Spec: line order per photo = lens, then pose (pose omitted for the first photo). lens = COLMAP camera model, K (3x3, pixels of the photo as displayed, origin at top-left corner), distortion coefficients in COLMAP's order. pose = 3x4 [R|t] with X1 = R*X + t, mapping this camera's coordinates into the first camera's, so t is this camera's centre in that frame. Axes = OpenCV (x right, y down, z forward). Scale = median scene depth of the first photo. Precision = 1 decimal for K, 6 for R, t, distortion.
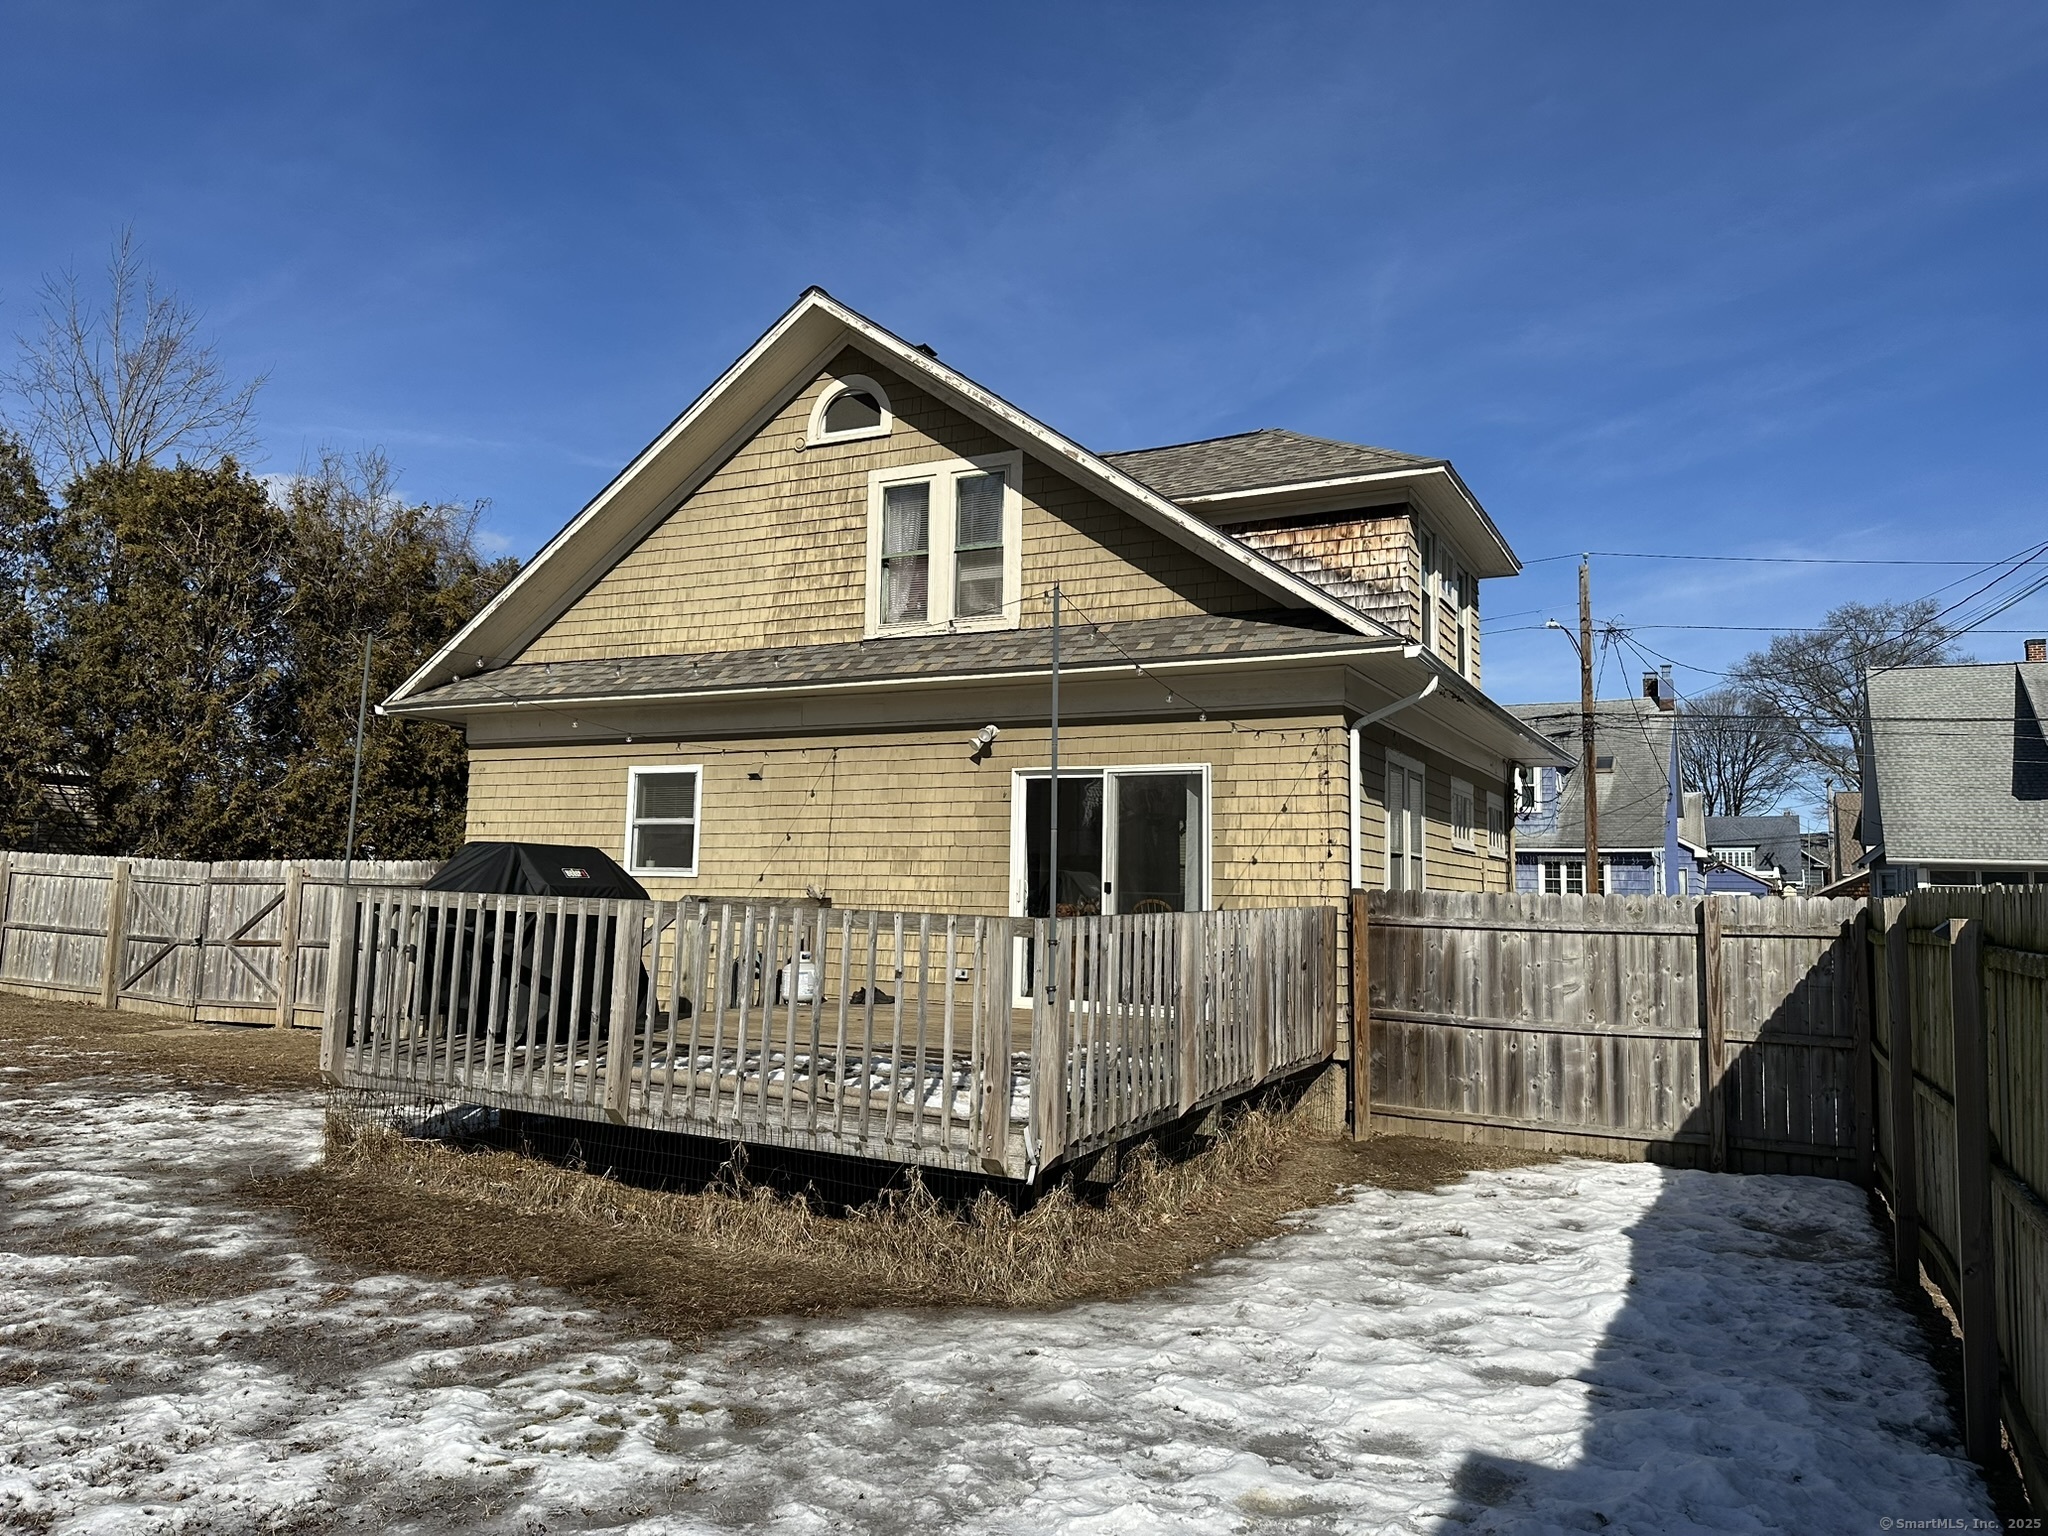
lens RADIAL K [[1430.0, 0, 1025.7], [0, 1430.0, 772.5], [0, 0, 1]] dist [0.105534, -0.012059]
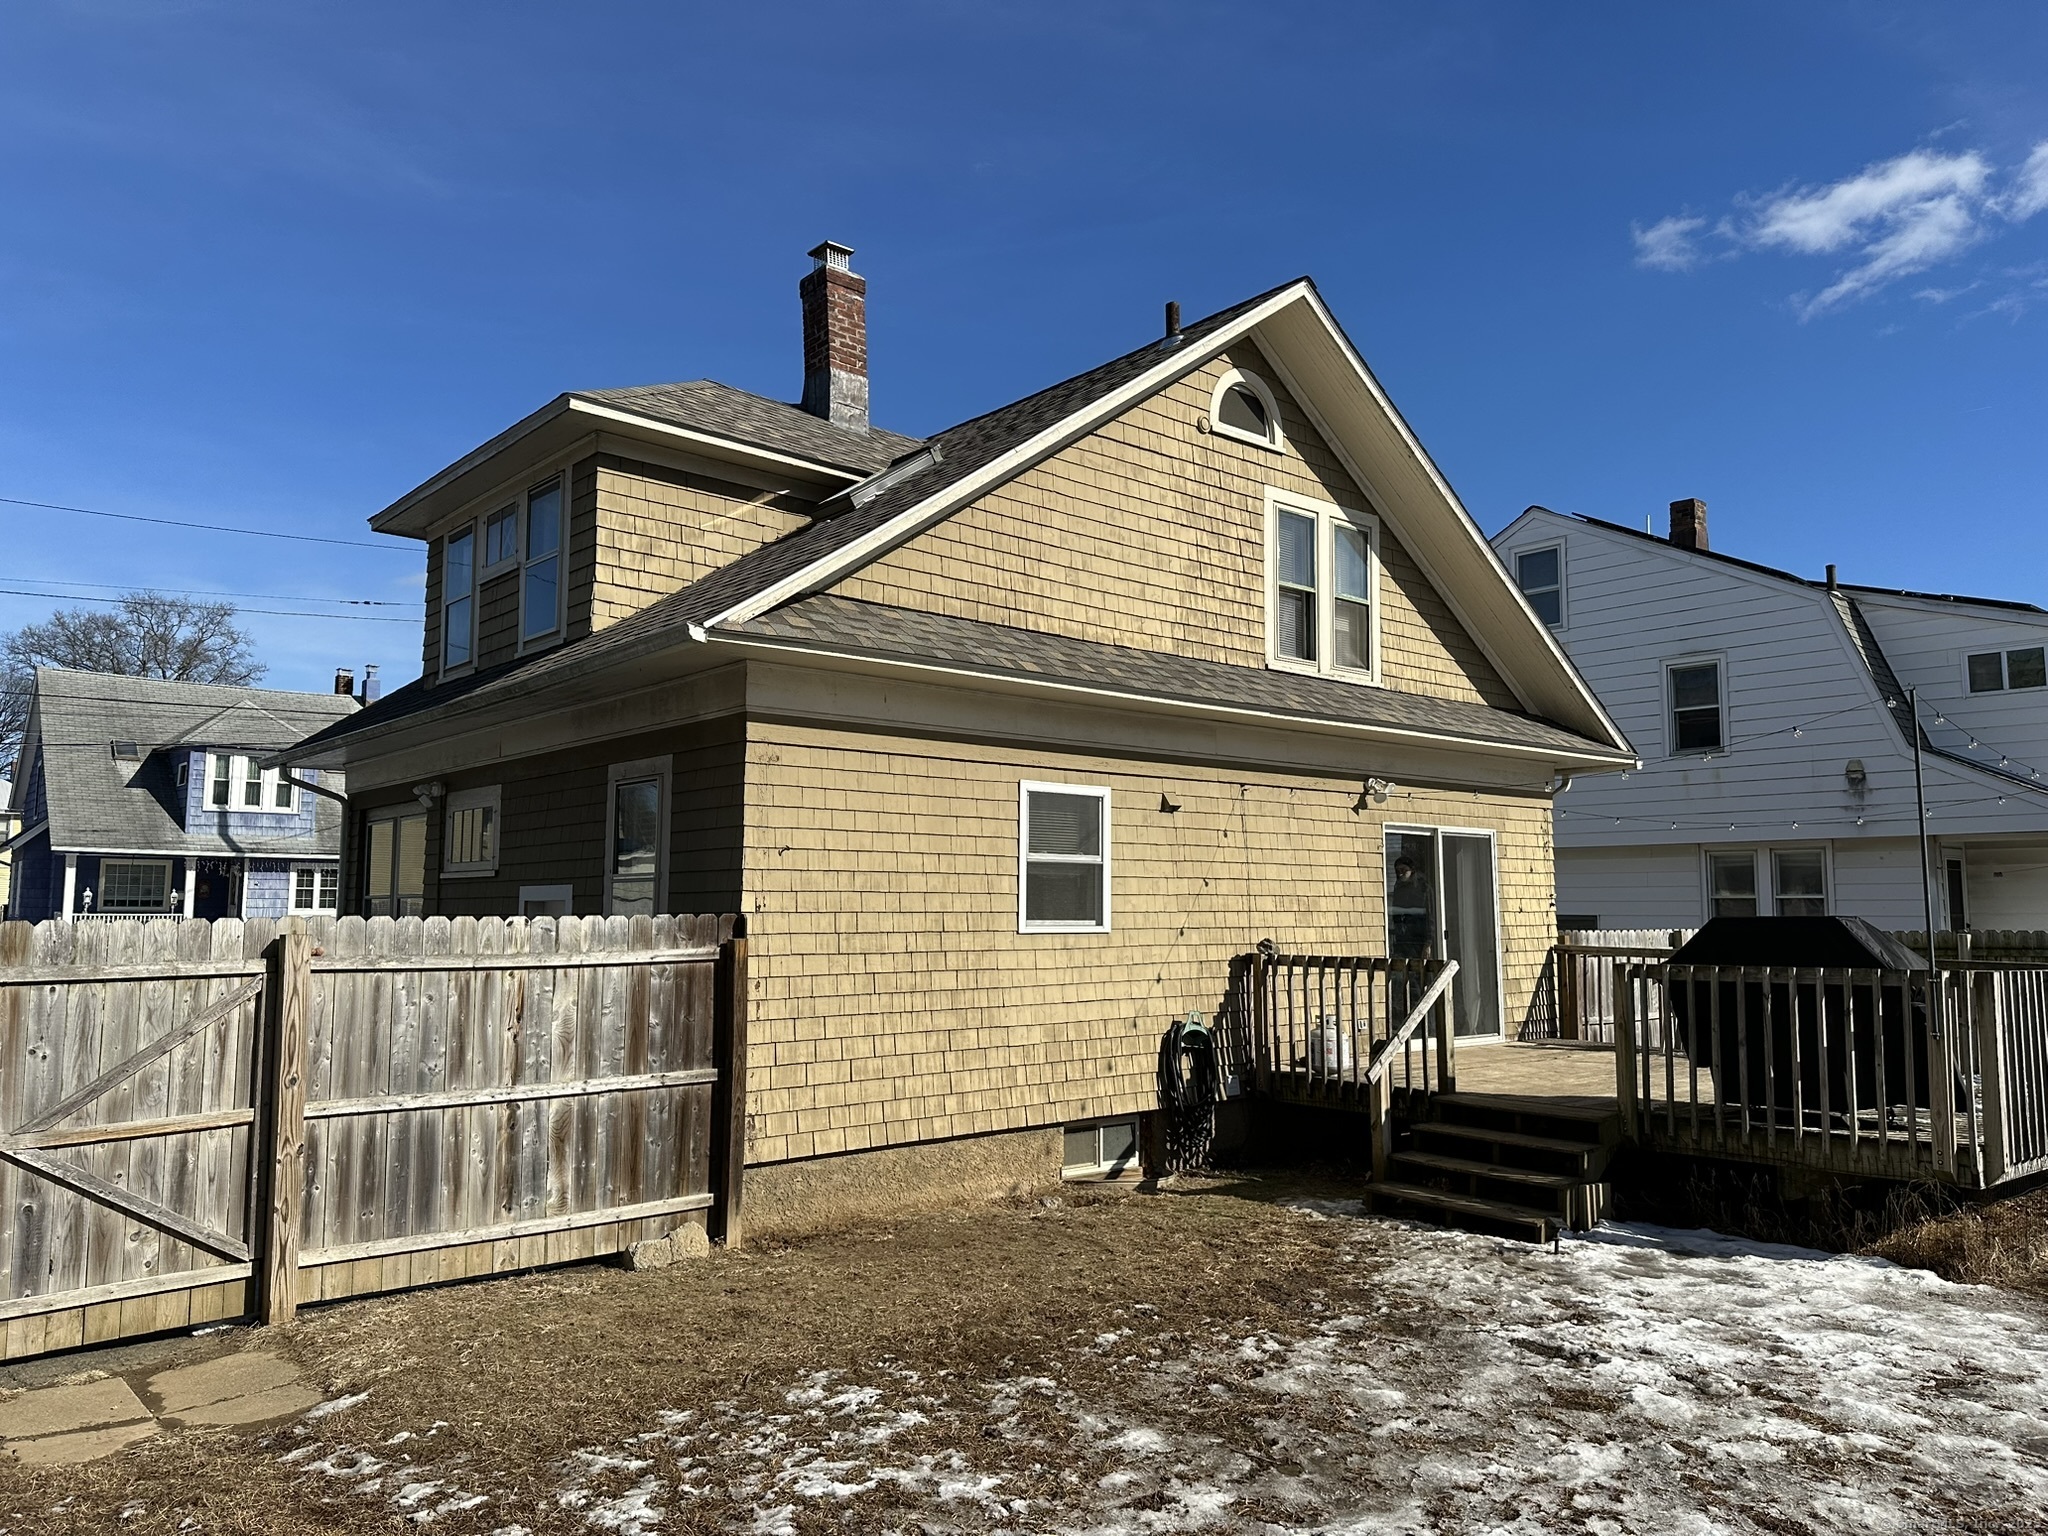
lens RADIAL K [[1430.0, 0, 1024.8], [0, 1430.0, 767.4], [0, 0, 1]] dist [0.105534, -0.012059]
pose [[0.376844, 0.072032, 0.923472, -0.985068], [-0.075418, 0.996048, -0.046917, 0.024228], [-0.923201, -0.051966, 0.380787, 0.769176]]
